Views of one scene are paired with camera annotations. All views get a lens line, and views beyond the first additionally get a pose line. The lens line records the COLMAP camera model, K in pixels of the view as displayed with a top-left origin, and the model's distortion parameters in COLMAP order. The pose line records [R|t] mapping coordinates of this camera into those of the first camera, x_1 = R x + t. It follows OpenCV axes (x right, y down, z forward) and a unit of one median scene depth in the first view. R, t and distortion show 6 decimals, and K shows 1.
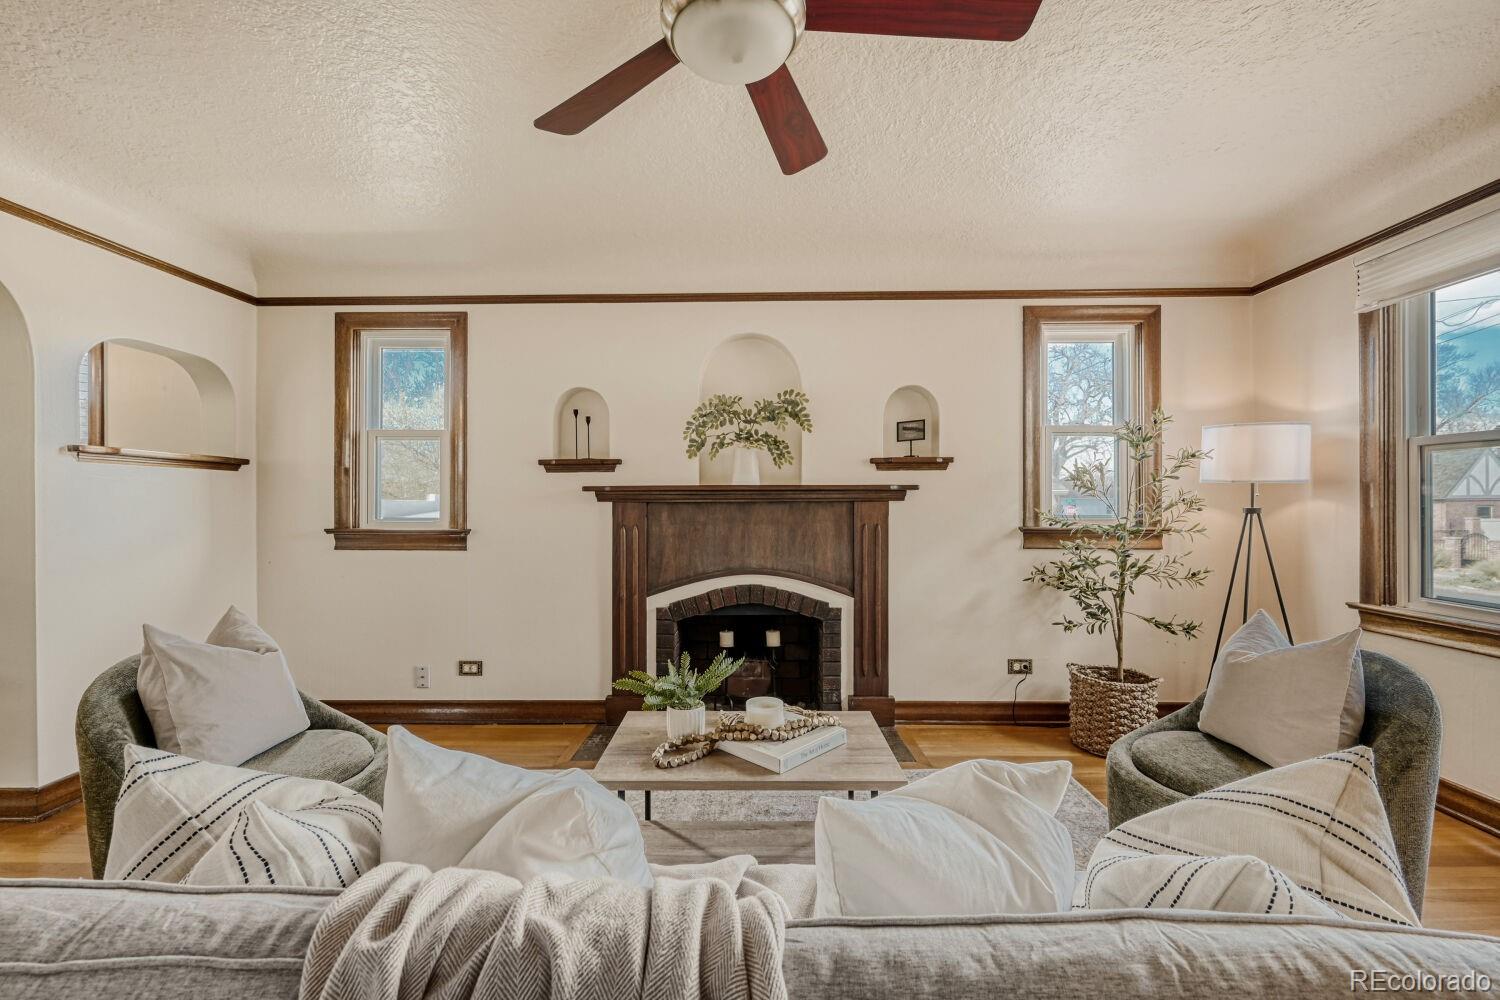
lens RADIAL K [[598.5, 0, 749.8], [0, 598.5, 500.0], [0, 0, 1]] dist [-0.000509, 0.000040]
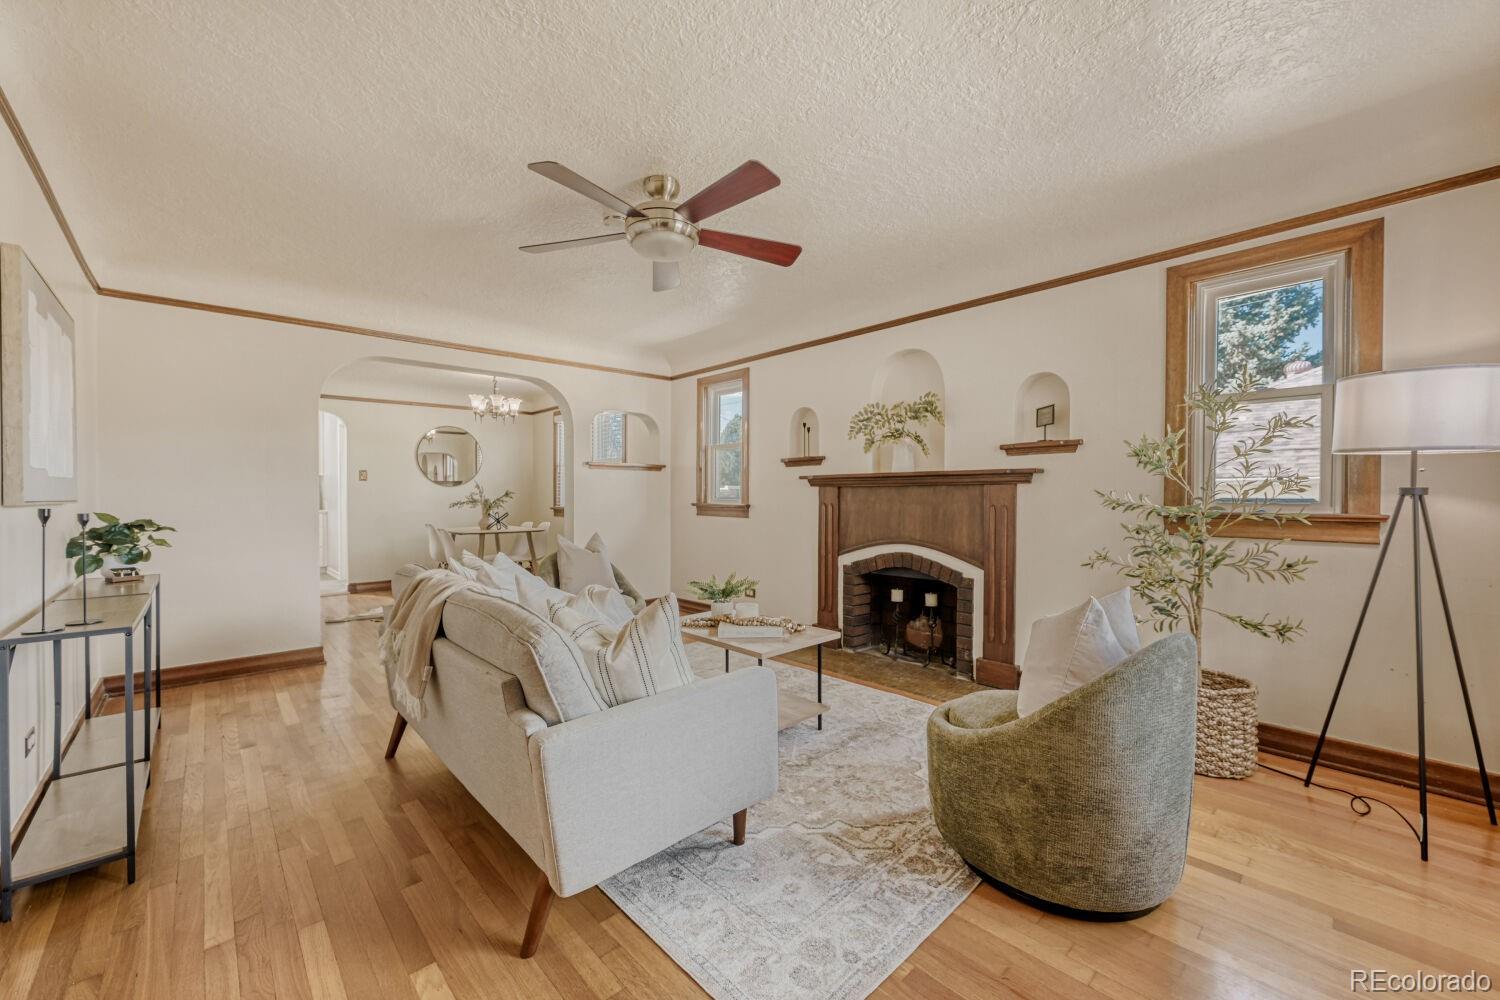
lens RADIAL K [[595.4, 0, 752.6], [0, 595.4, 501.3], [0, 0, 1]] dist [-0.002276, 0.000069]
pose [[0.693300, 0.010982, -0.720566, 0.672339], [-0.002814, 0.999918, 0.012532, 0.020663], [0.720644, -0.006660, 0.693273, -0.083947]]
